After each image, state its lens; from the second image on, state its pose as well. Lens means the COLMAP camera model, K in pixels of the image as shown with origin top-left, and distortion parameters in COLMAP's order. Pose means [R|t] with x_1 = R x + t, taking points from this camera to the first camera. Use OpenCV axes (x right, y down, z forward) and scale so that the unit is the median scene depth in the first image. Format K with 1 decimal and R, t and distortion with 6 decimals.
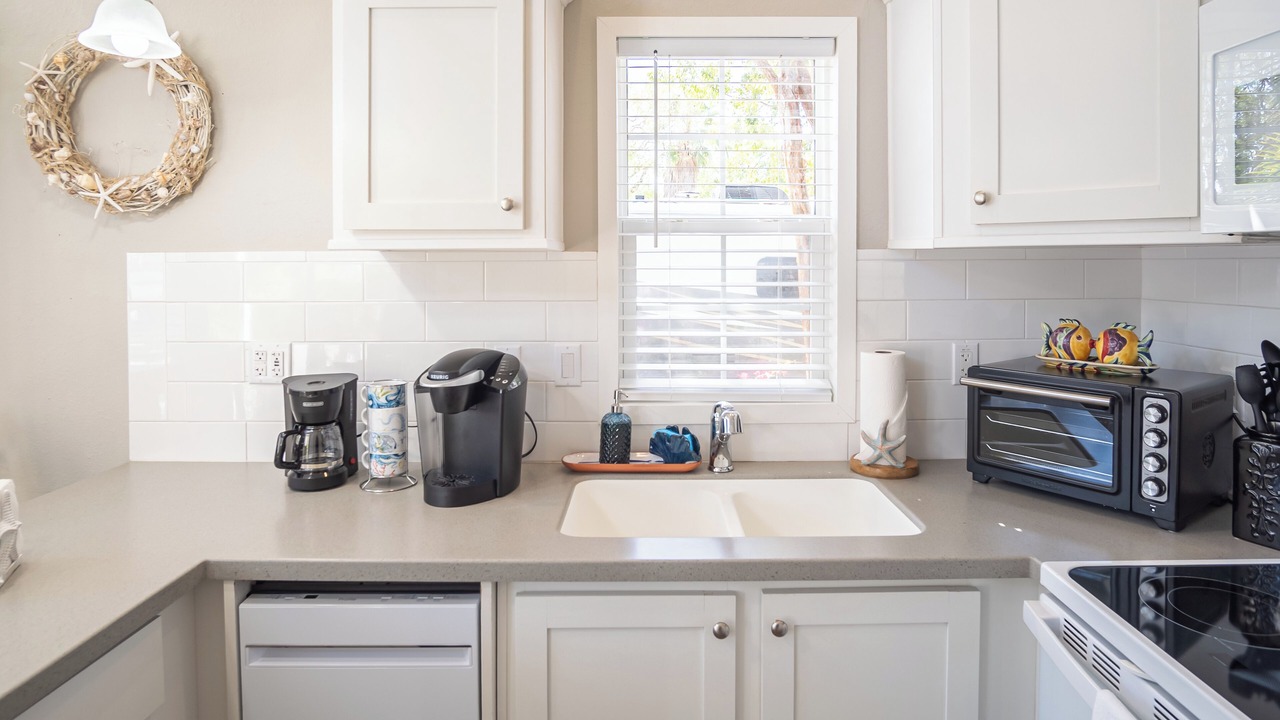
lens RADIAL K [[716.9, 0, 634.6], [0, 716.9, 273.8], [0, 0, 1]] dist [-0.035393, 0.002259]
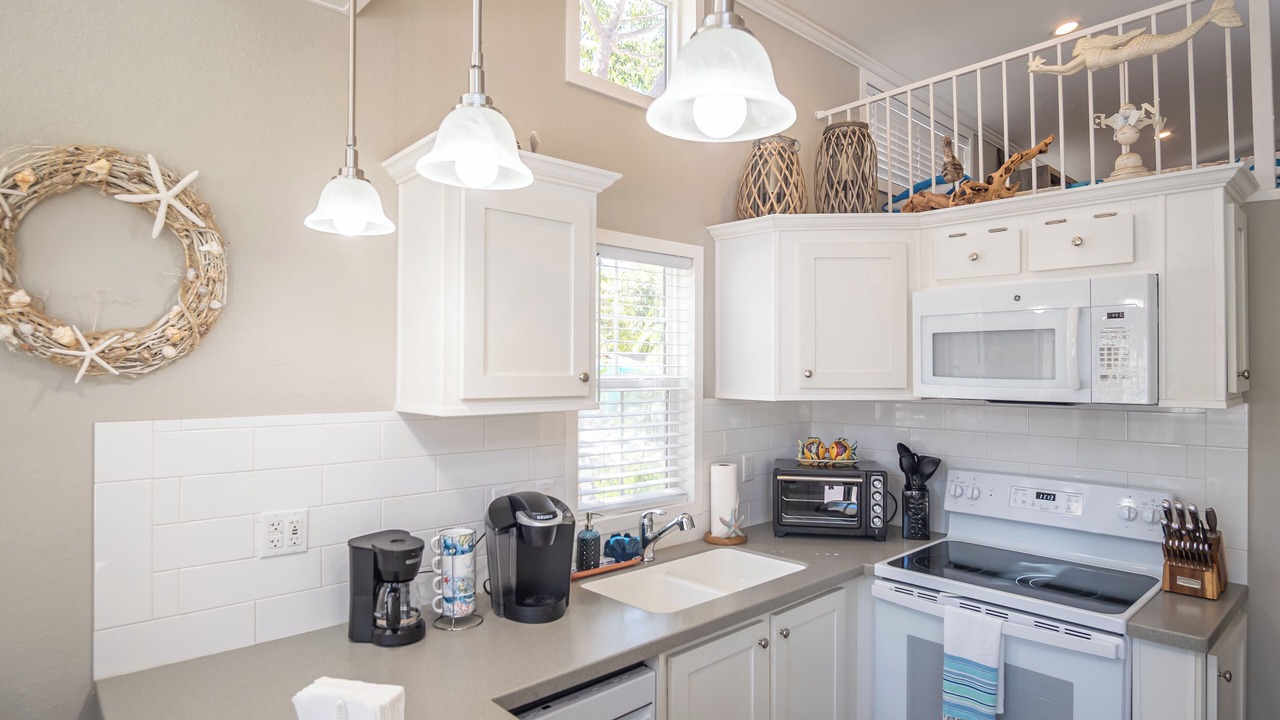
lens RADIAL K [[695.8, 0, 640.0], [0, 695.8, 360.0], [0, 0, 1]] dist [-0.045920, 0.013919]
pose [[0.739714, 0.012924, 0.672797, -0.936743], [0.011396, 0.999432, -0.031727, -0.084270], [-0.672825, 0.031136, 0.739146, -0.005103]]
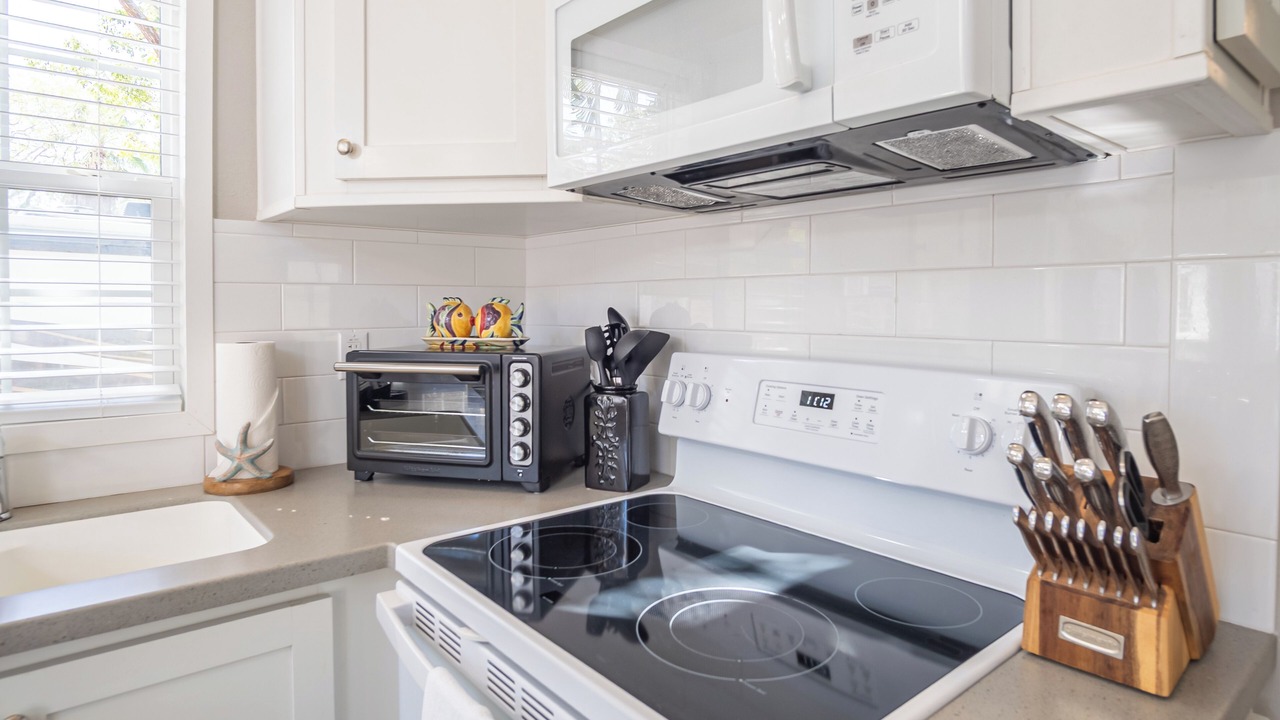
lens RADIAL K [[726.1, 0, 631.7], [0, 726.1, 320.8], [0, 0, 1]] dist [-0.025095, 0.000091]
pose [[0.758479, -0.013059, 0.651567, 0.166115], [0.012478, 0.999907, 0.005514, 0.098681], [-0.651578, 0.003948, 0.758571, 0.099765]]
